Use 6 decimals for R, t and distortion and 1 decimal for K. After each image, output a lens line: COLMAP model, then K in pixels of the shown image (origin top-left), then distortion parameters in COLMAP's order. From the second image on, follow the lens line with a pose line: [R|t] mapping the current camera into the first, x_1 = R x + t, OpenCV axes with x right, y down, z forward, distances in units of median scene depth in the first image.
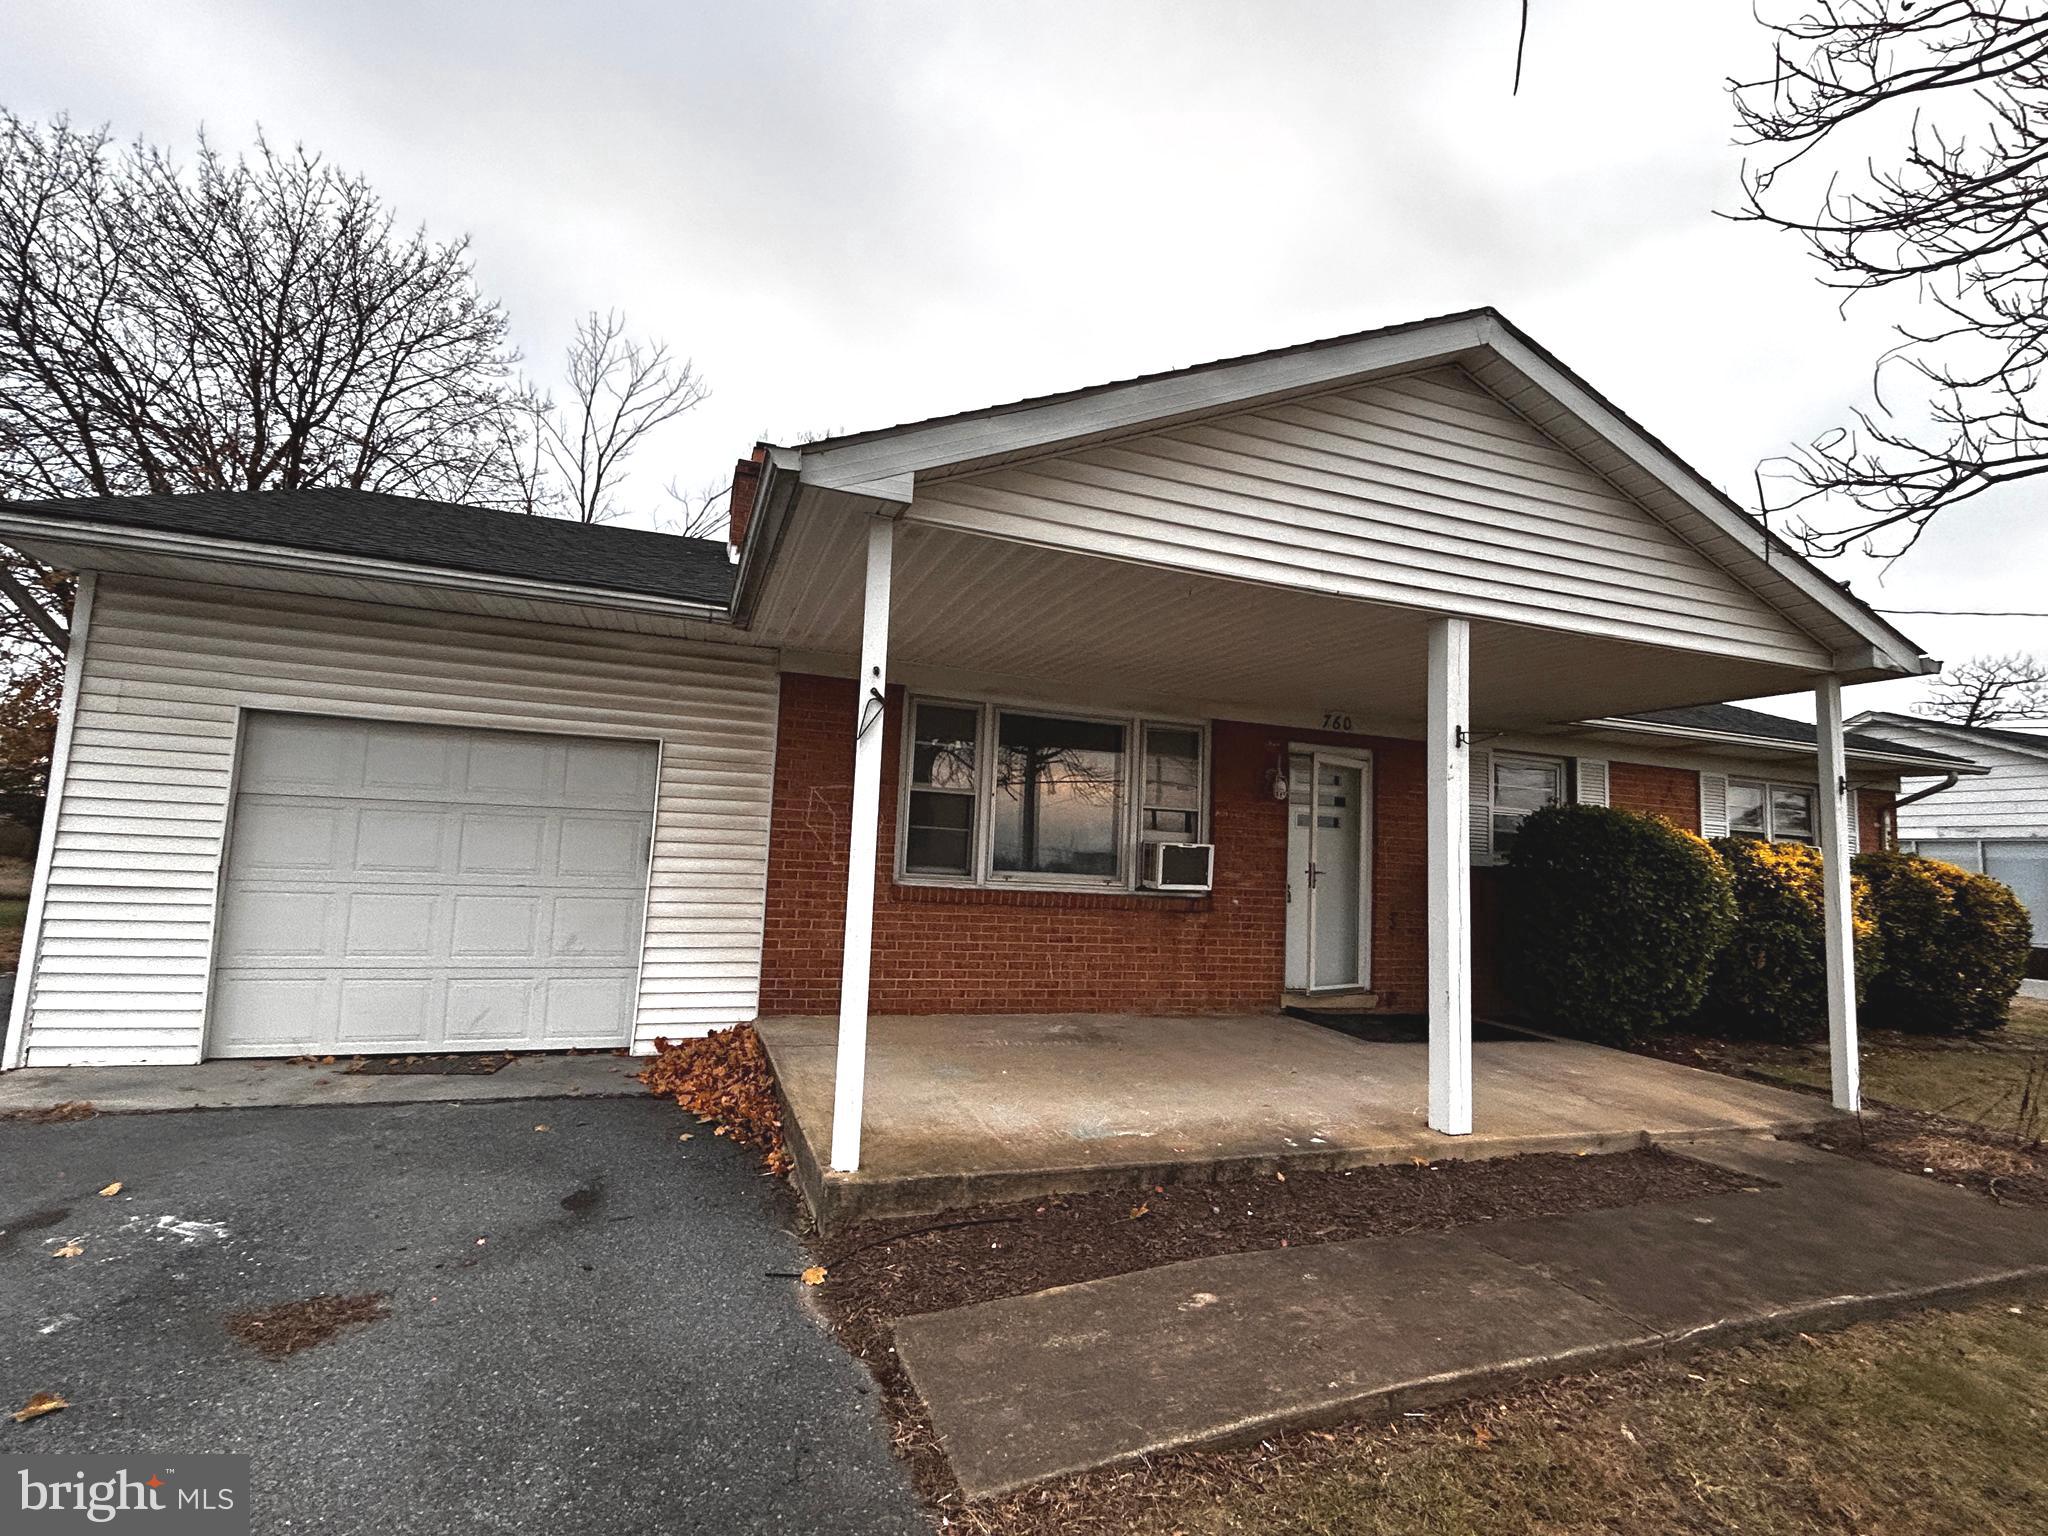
lens RADIAL K [[972.9, 0, 1016.4], [0, 972.9, 770.8], [0, 0, 1]] dist [0.001997, 0.000254]
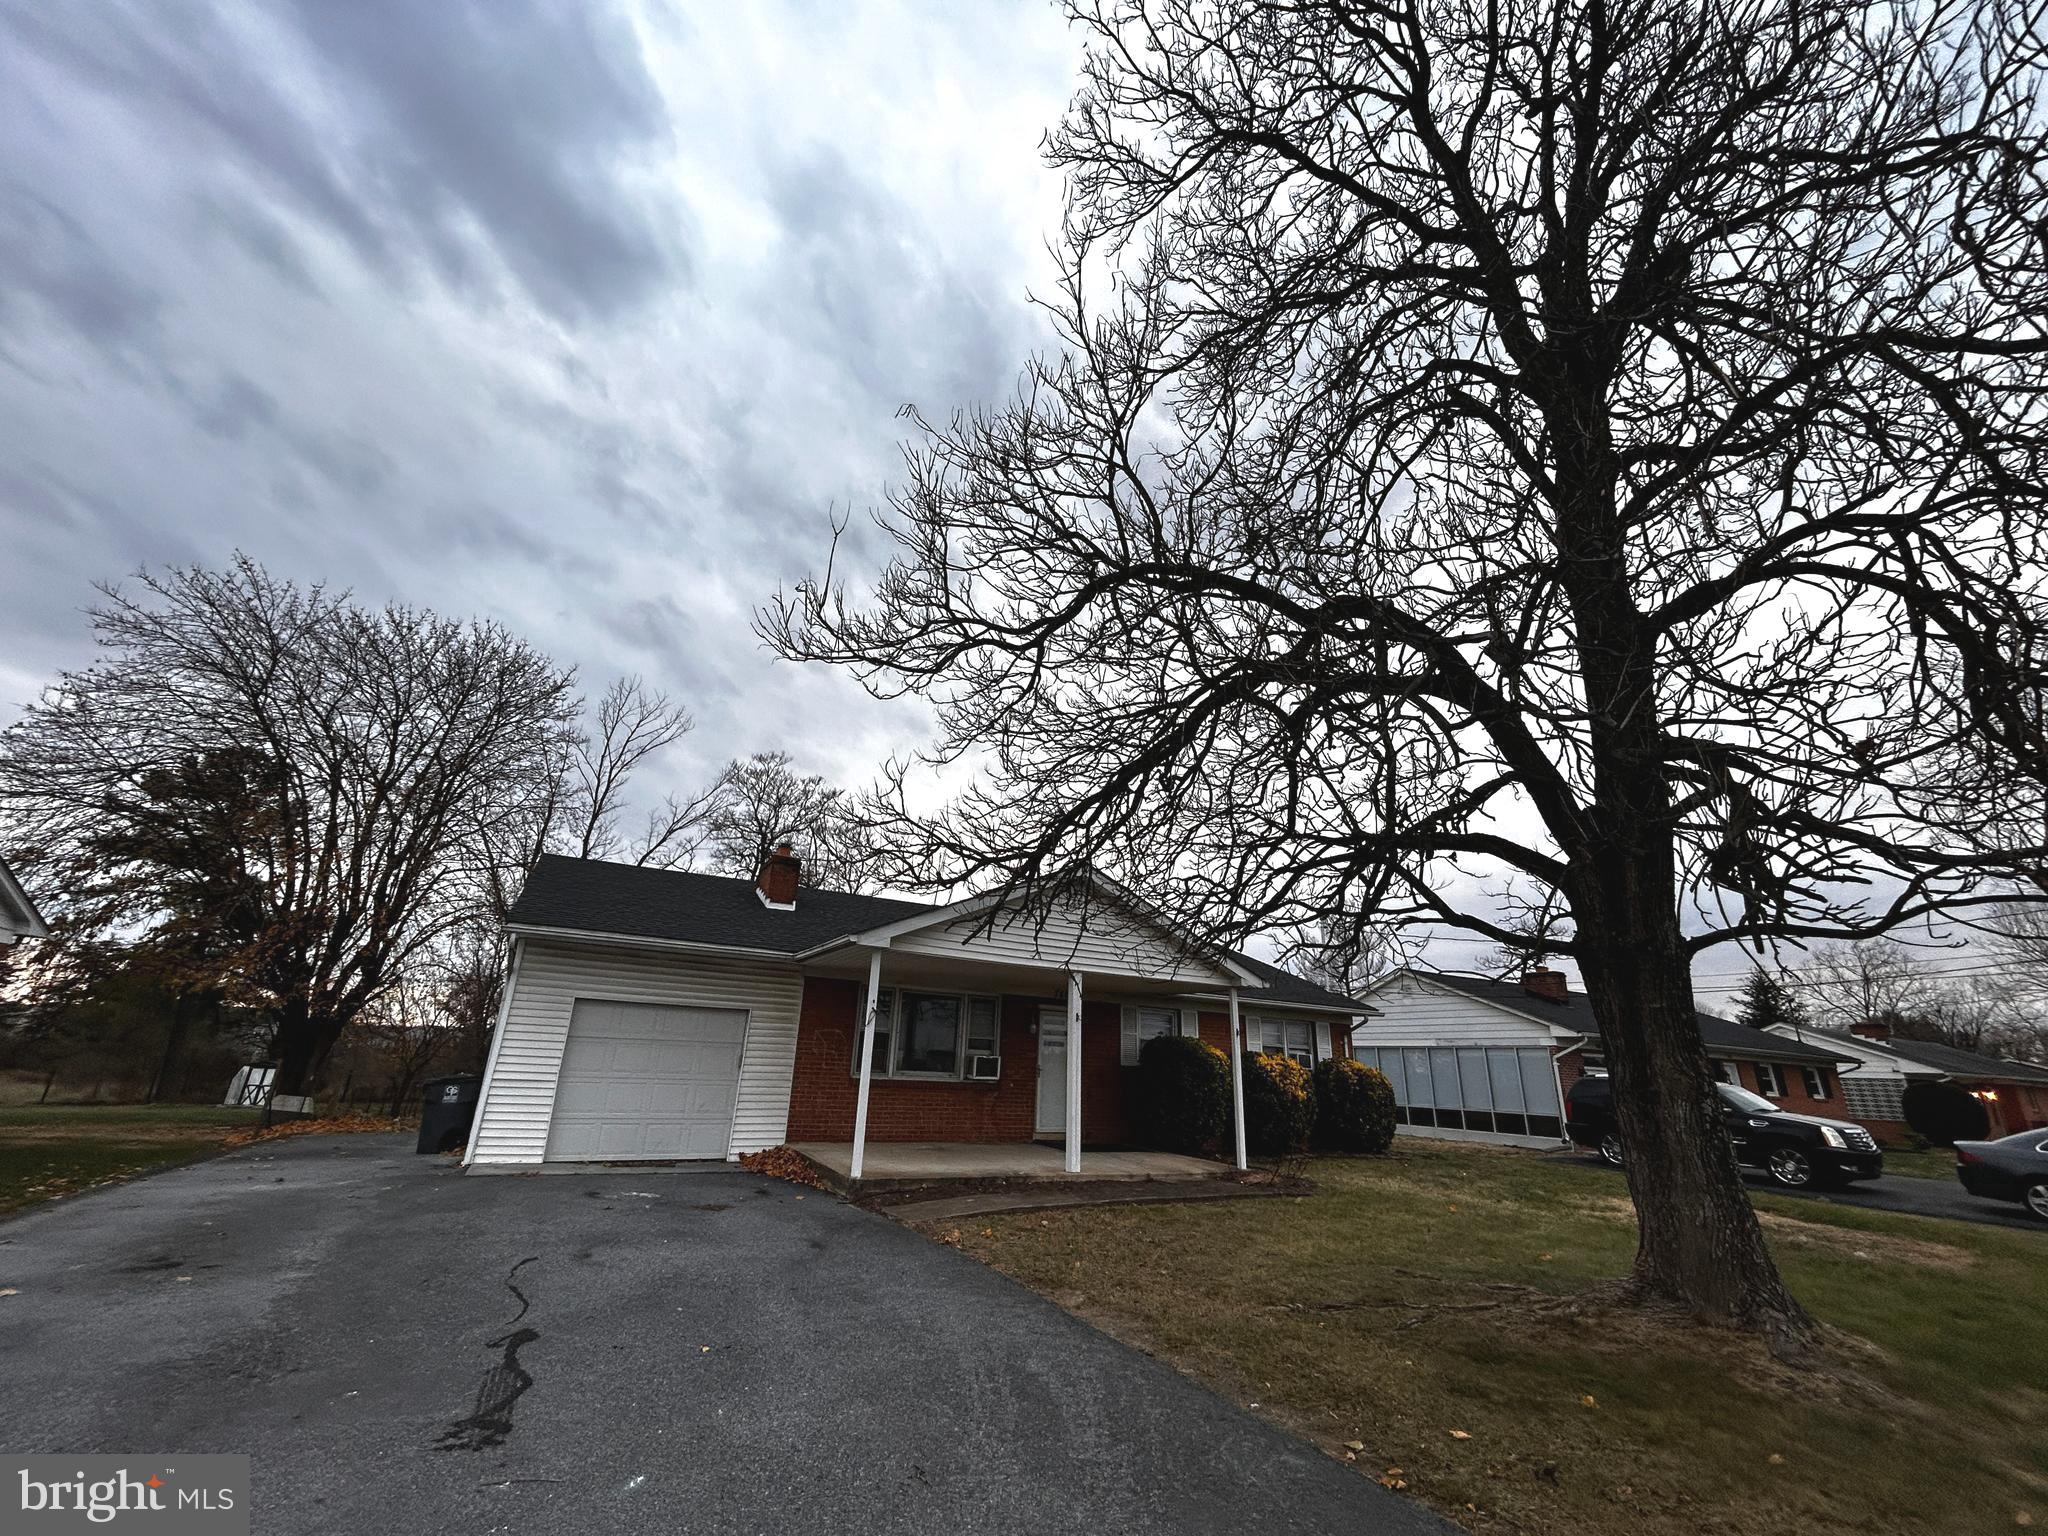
lens RADIAL K [[831.2, 0, 1016.9], [0, 831.2, 765.0], [0, 0, 1]] dist [-0.003137, 0.002977]
pose [[0.987495, 0.047988, 0.150171, -0.075948], [-0.009517, 0.968955, -0.247056, -0.108153], [-0.157364, 0.242537, 0.957294, -1.043352]]
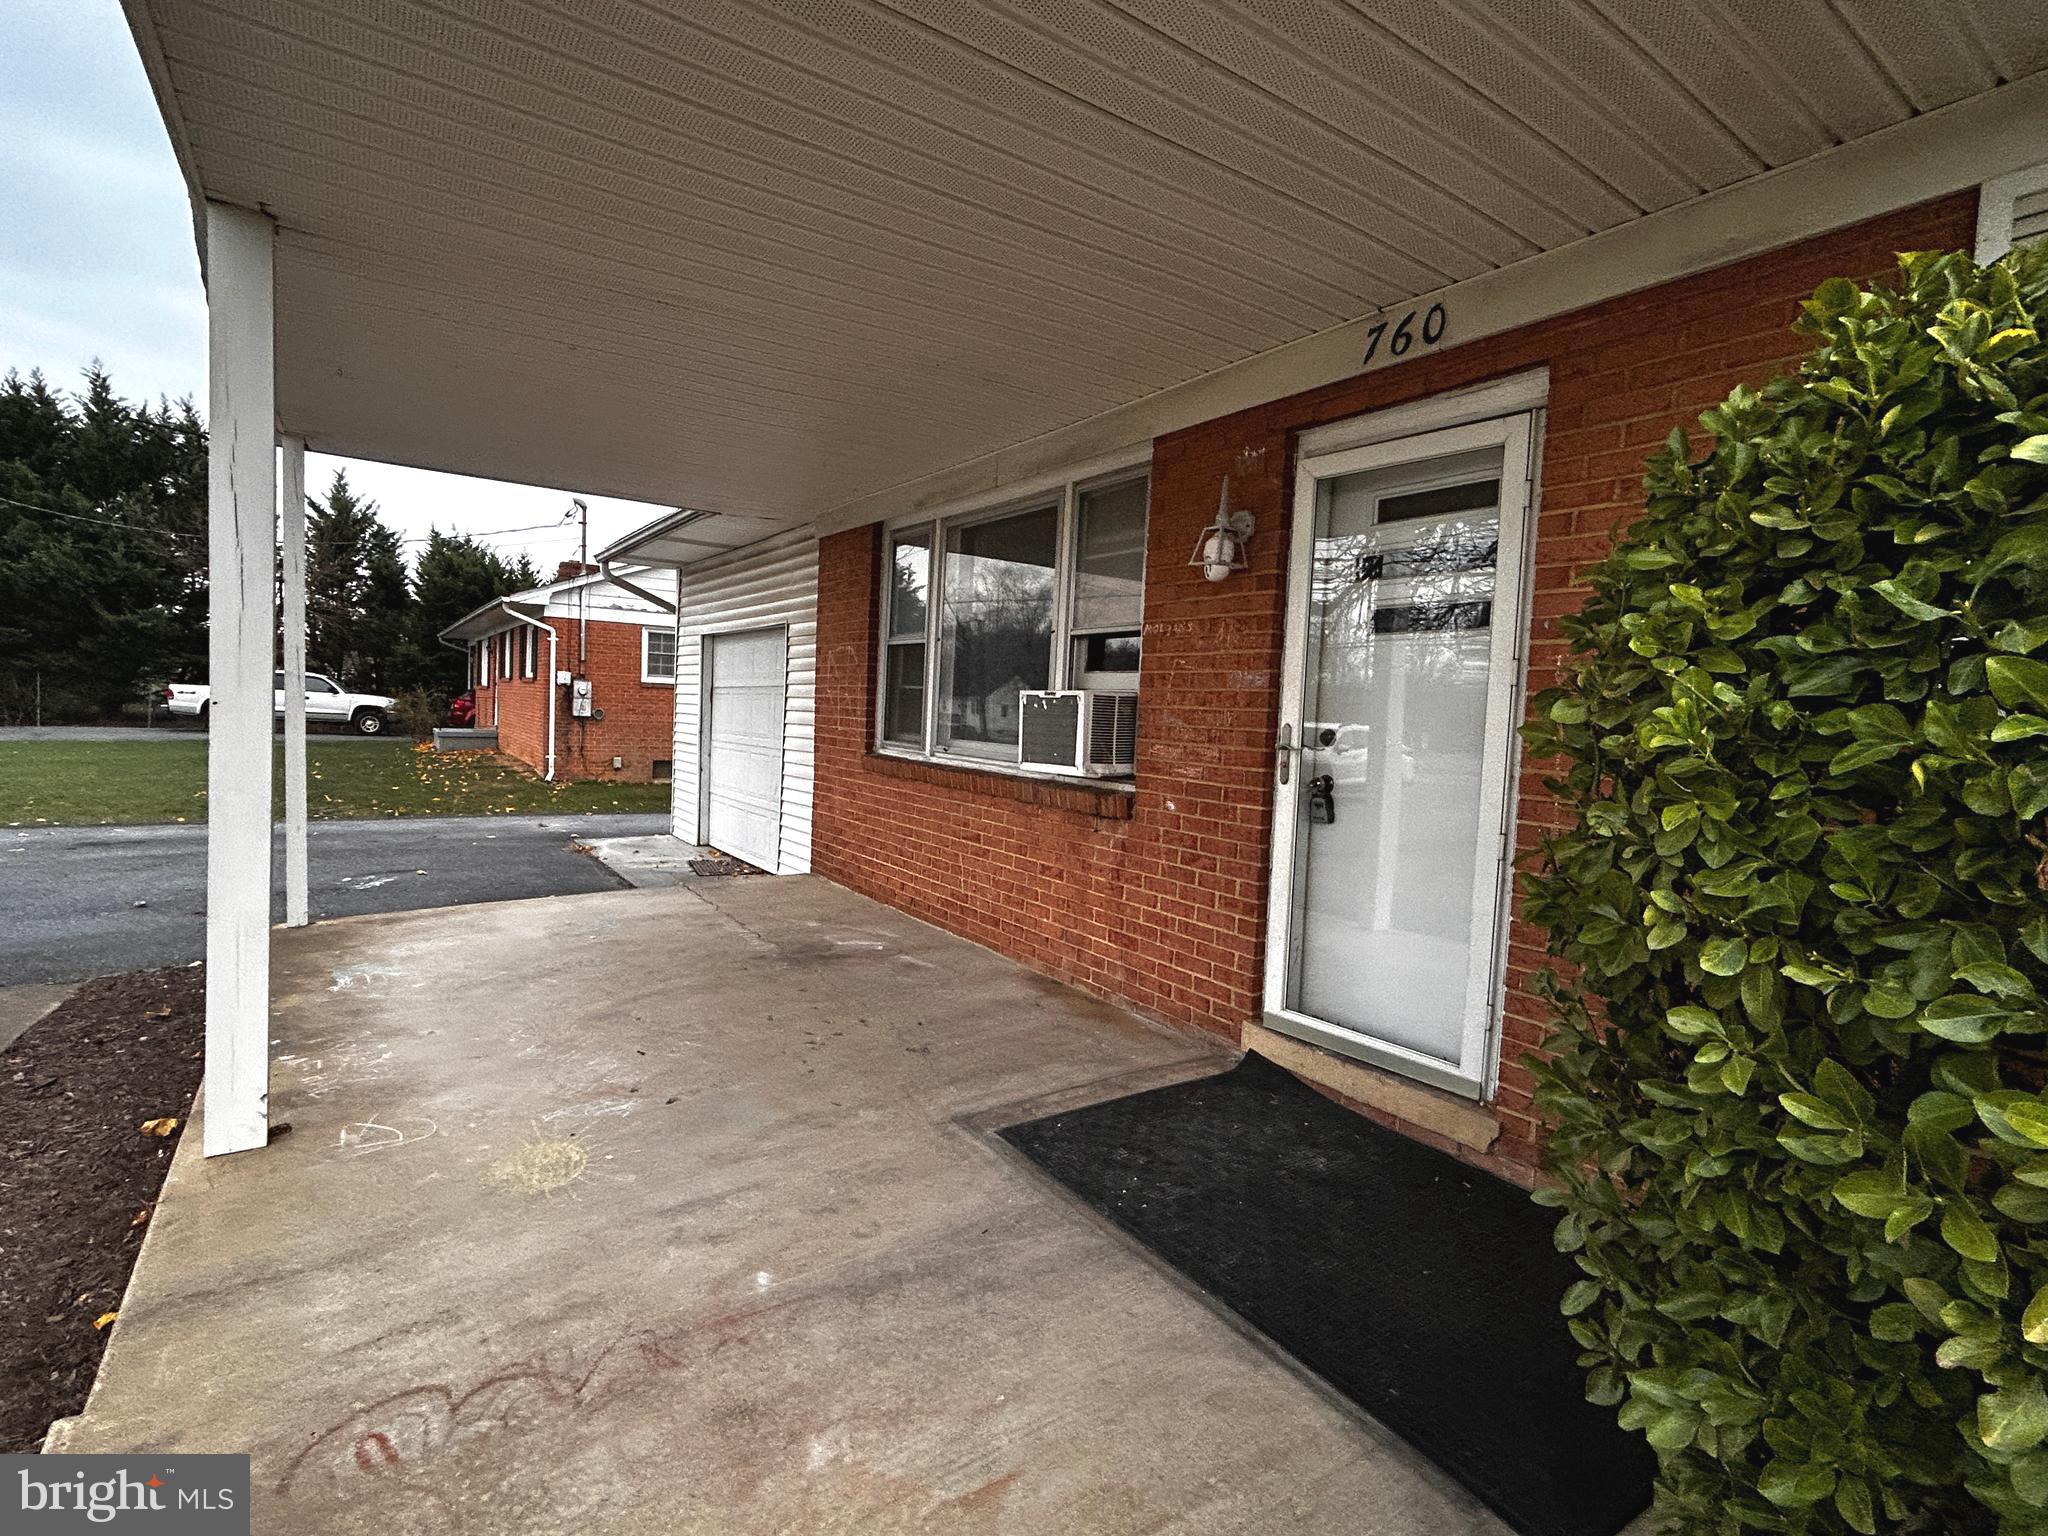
lens RADIAL K [[972.9, 0, 1016.4], [0, 972.9, 770.8], [0, 0, 1]] dist [0.001997, 0.000254]
pose [[0.249520, 0.026719, -0.968001, 0.812354], [0.056620, 0.997507, 0.042129, 0.109233], [0.966713, -0.065320, 0.247385, 0.957465]]
